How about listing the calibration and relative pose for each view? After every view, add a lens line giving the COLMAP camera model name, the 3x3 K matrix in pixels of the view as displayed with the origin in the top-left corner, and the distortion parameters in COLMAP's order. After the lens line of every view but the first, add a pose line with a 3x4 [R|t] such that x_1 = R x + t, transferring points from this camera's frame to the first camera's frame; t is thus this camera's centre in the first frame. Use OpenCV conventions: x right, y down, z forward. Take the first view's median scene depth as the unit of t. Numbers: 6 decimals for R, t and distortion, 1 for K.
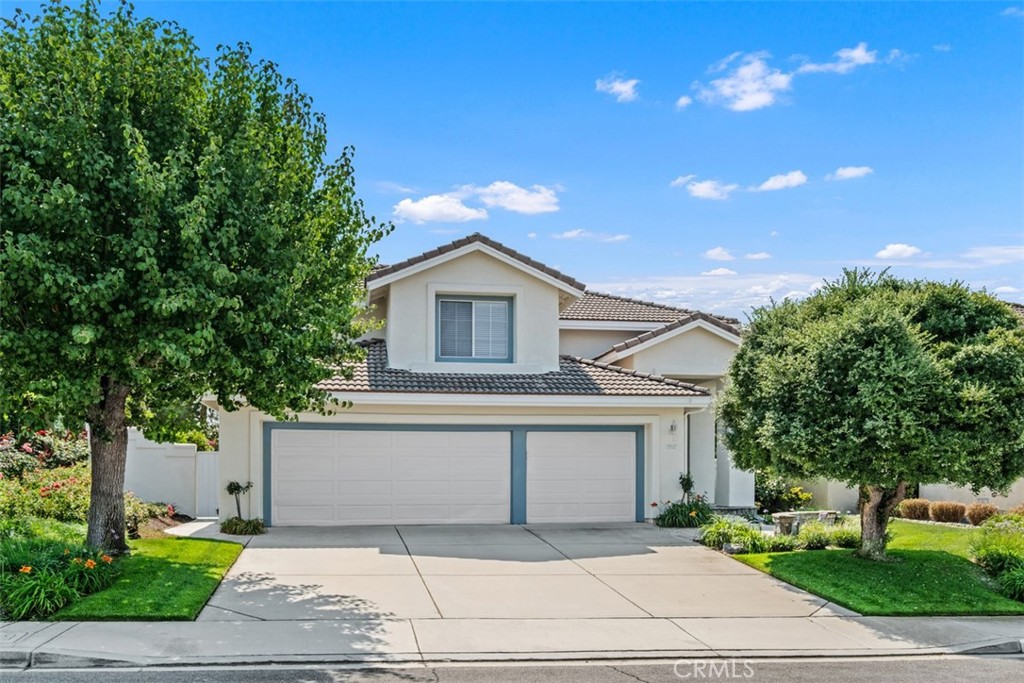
lens RADIAL K [[792.6, 0, 511.9], [0, 792.6, 368.3], [0, 0, 1]] dist [0.001431, -0.000466]
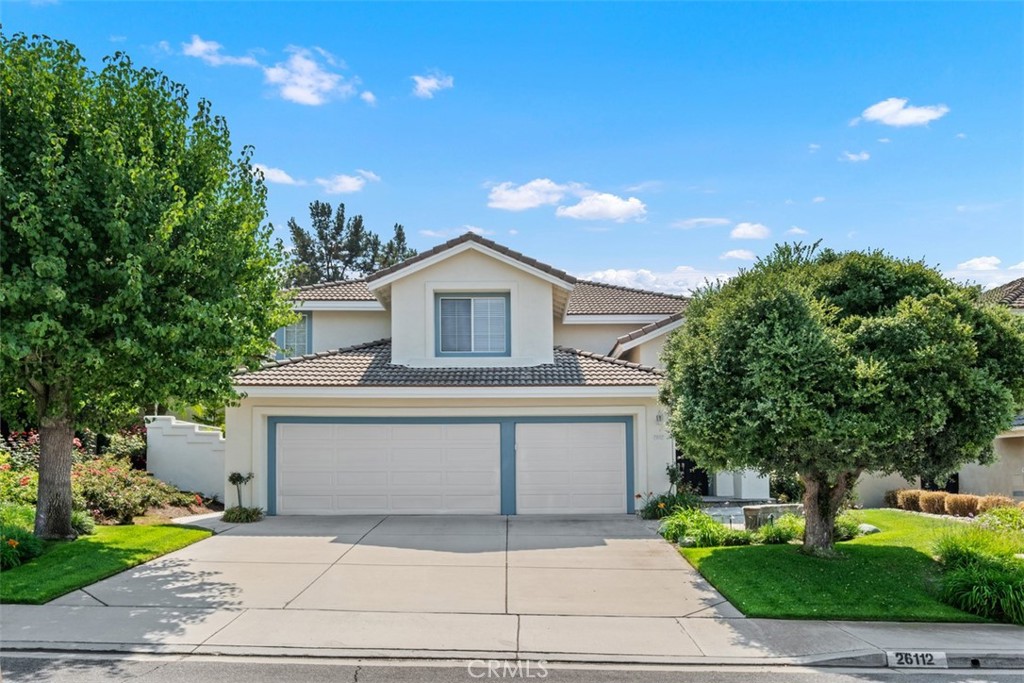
lens RADIAL K [[740.6, 0, 512.0], [0, 740.6, 341.5], [0, 0, 1]] dist [0.002798, -0.007077]
pose [[0.989295, -0.025604, -0.143667, 0.282268], [0.020196, 0.999036, -0.038978, 0.022054], [0.144527, 0.035659, 0.988858, 0.102562]]
